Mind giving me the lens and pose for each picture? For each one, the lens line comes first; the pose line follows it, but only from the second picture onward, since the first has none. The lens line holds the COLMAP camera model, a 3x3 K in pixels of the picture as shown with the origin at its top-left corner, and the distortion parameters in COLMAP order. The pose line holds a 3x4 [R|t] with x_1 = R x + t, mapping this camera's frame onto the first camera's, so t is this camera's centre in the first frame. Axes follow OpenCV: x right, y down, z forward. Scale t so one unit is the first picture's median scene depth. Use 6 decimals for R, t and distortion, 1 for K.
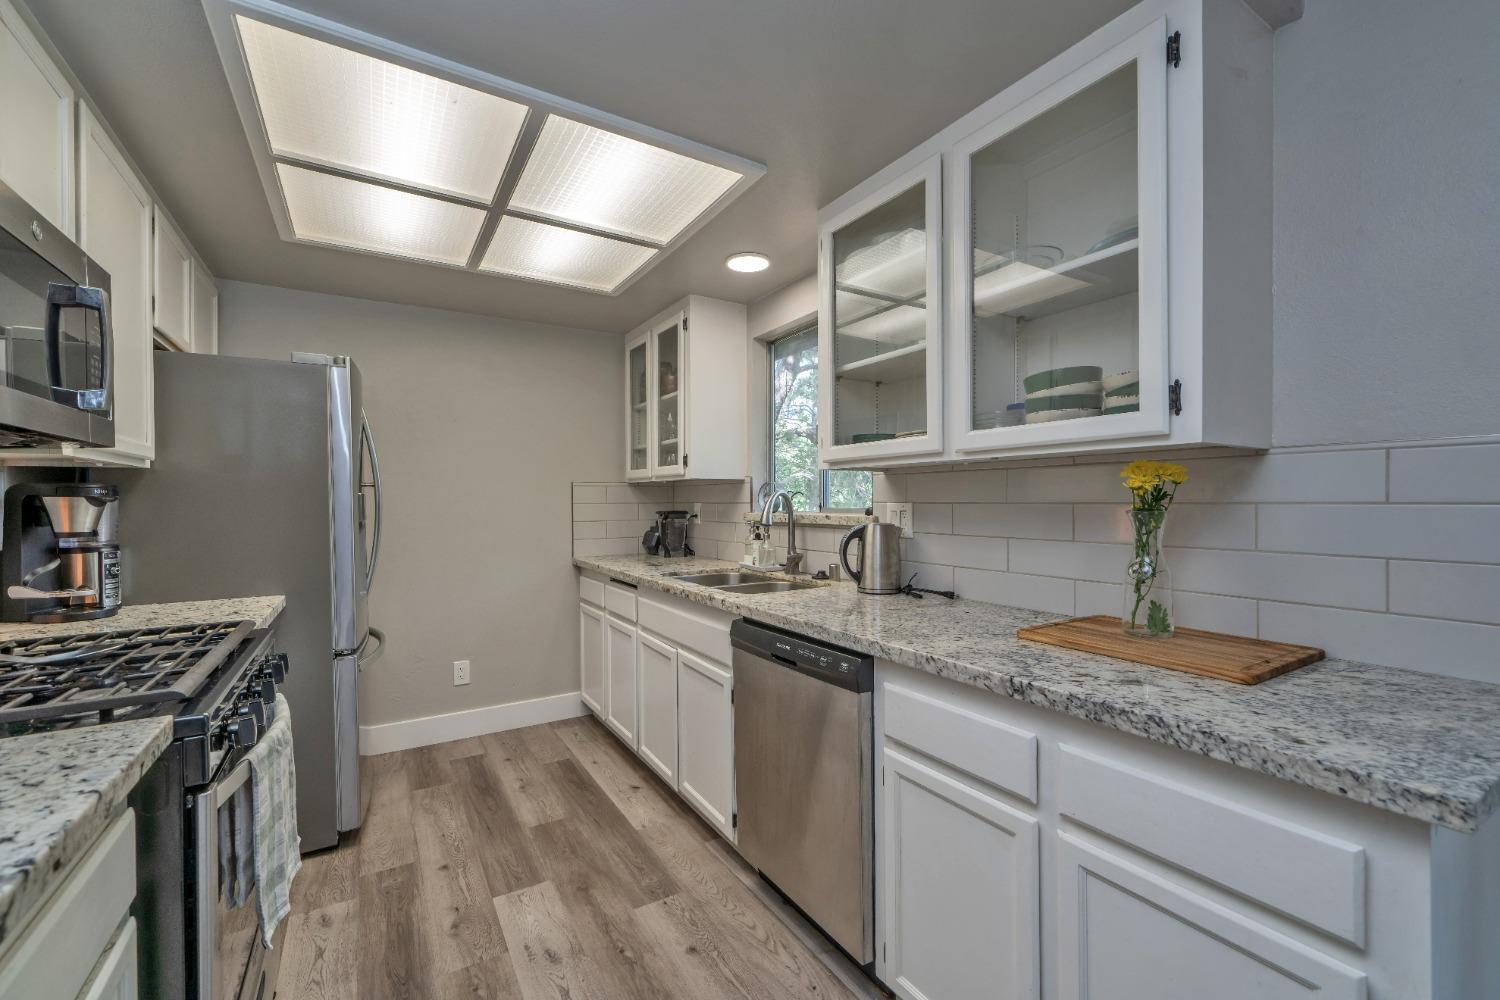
lens RADIAL K [[614.4, 0, 742.5], [0, 614.4, 503.2], [0, 0, 1]] dist [-0.001681, 0.000493]
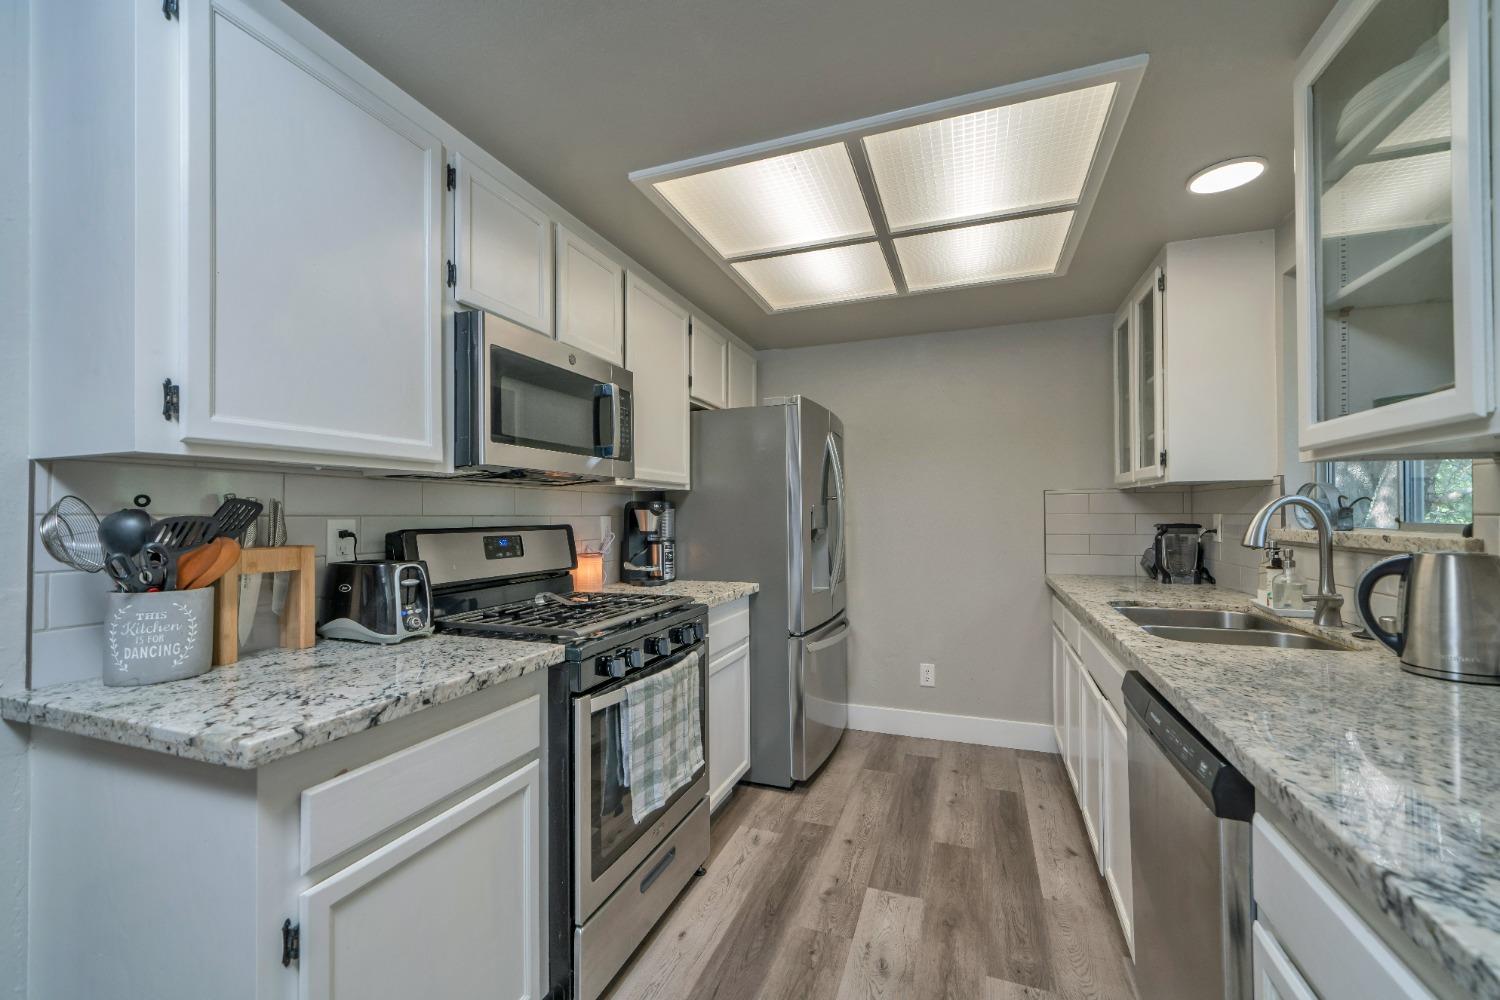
lens RADIAL K [[614.4, 0, 742.5], [0, 614.4, 503.2], [0, 0, 1]] dist [-0.001681, 0.000493]
pose [[0.614744, -0.011165, -0.788648, 0.257554], [-0.000872, 0.999890, -0.014836, -0.002330], [0.788727, 0.009808, 0.614666, 0.146581]]
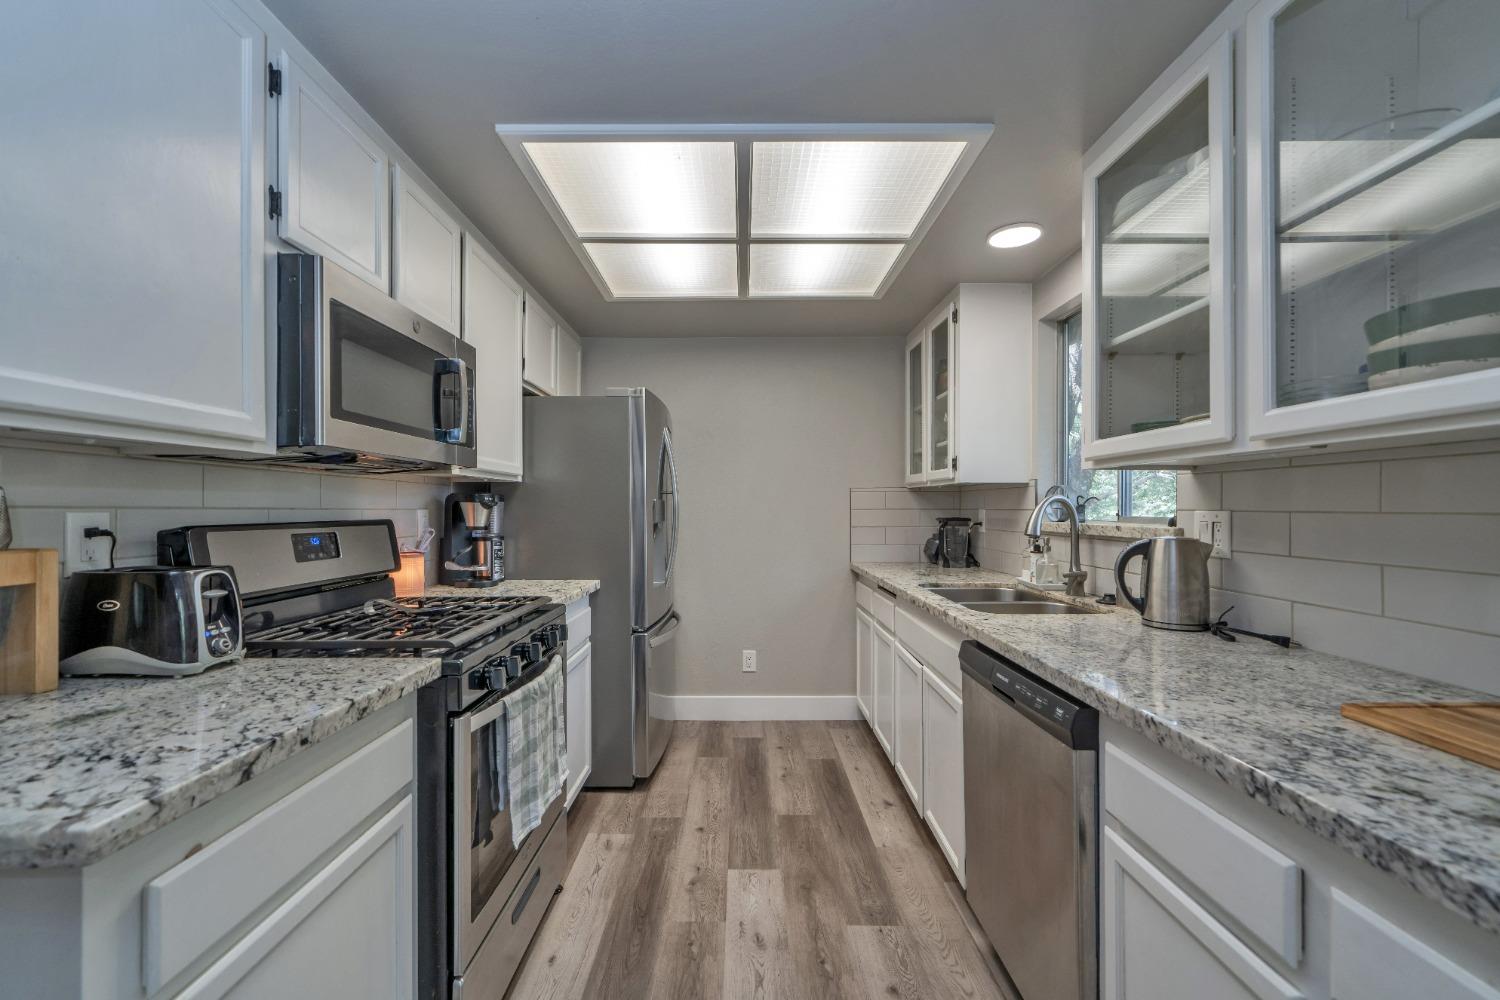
lens RADIAL K [[613.2, 0, 742.3], [0, 613.2, 503.5], [0, 0, 1]] dist [-0.001160, 0.000394]
pose [[0.854007, 0.001270, -0.520260, 0.154961], [-0.005867, 0.999957, -0.007188, -0.000752], [0.520229, 0.009191, 0.853978, 0.062795]]
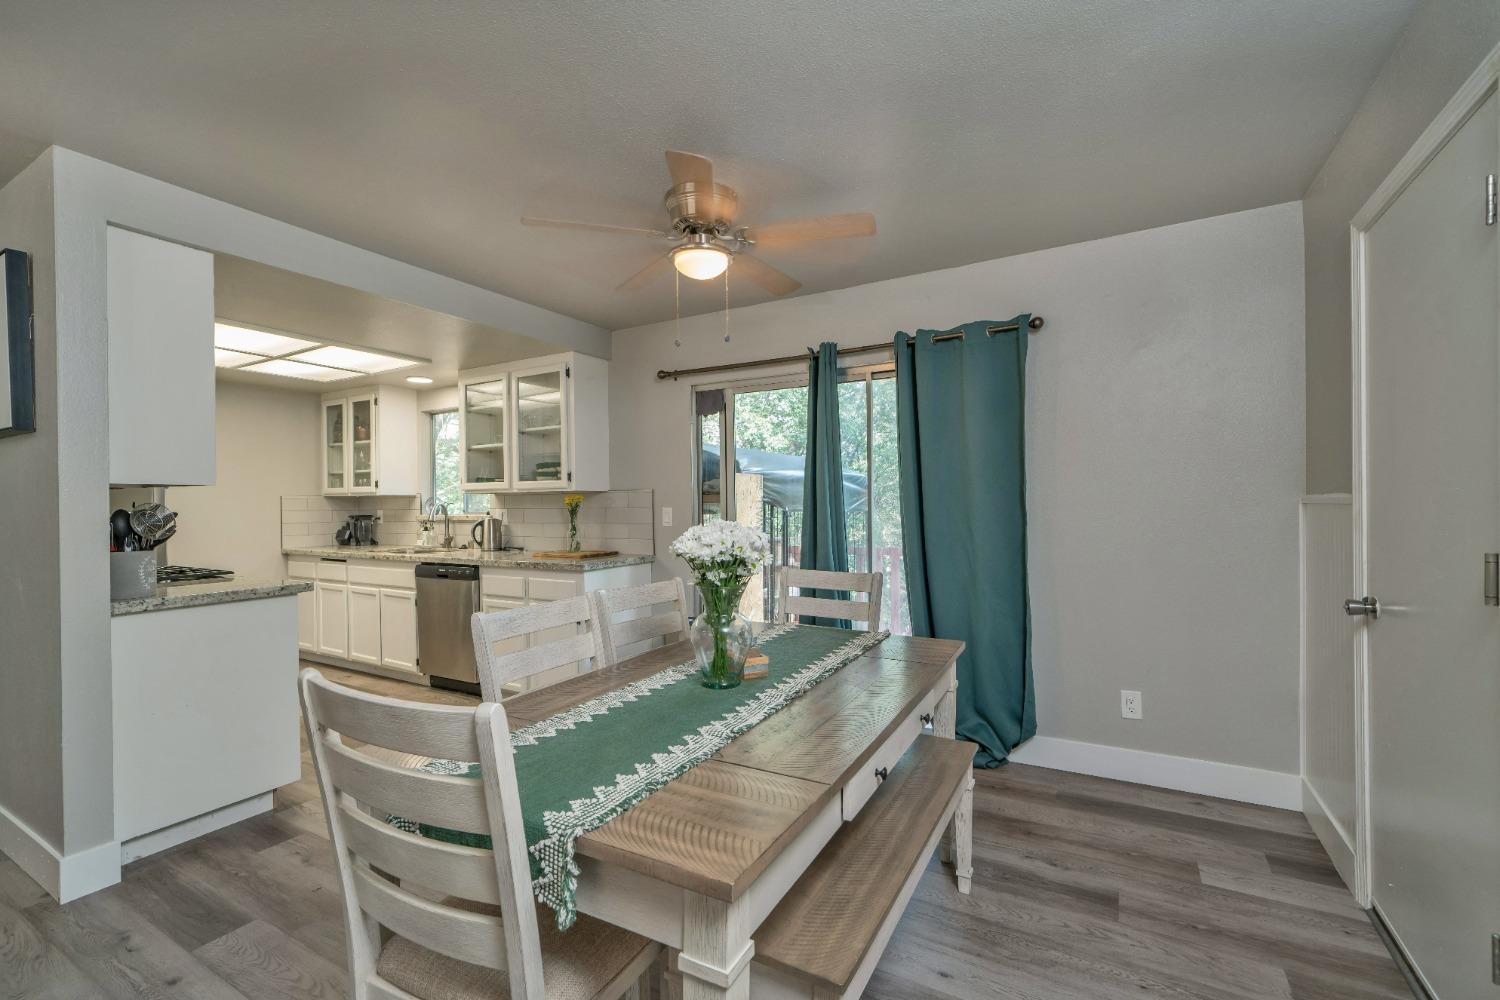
lens RADIAL K [[650.1, 0, 731.8], [0, 650.1, 505.9], [0, 0, 1]] dist [0.000110, 0.000023]
pose [[0.884202, -0.007905, 0.467039, -0.088913], [0.009220, 0.999957, -0.000531, -0.001866], [-0.467014, 0.004776, 0.884237, -1.342361]]
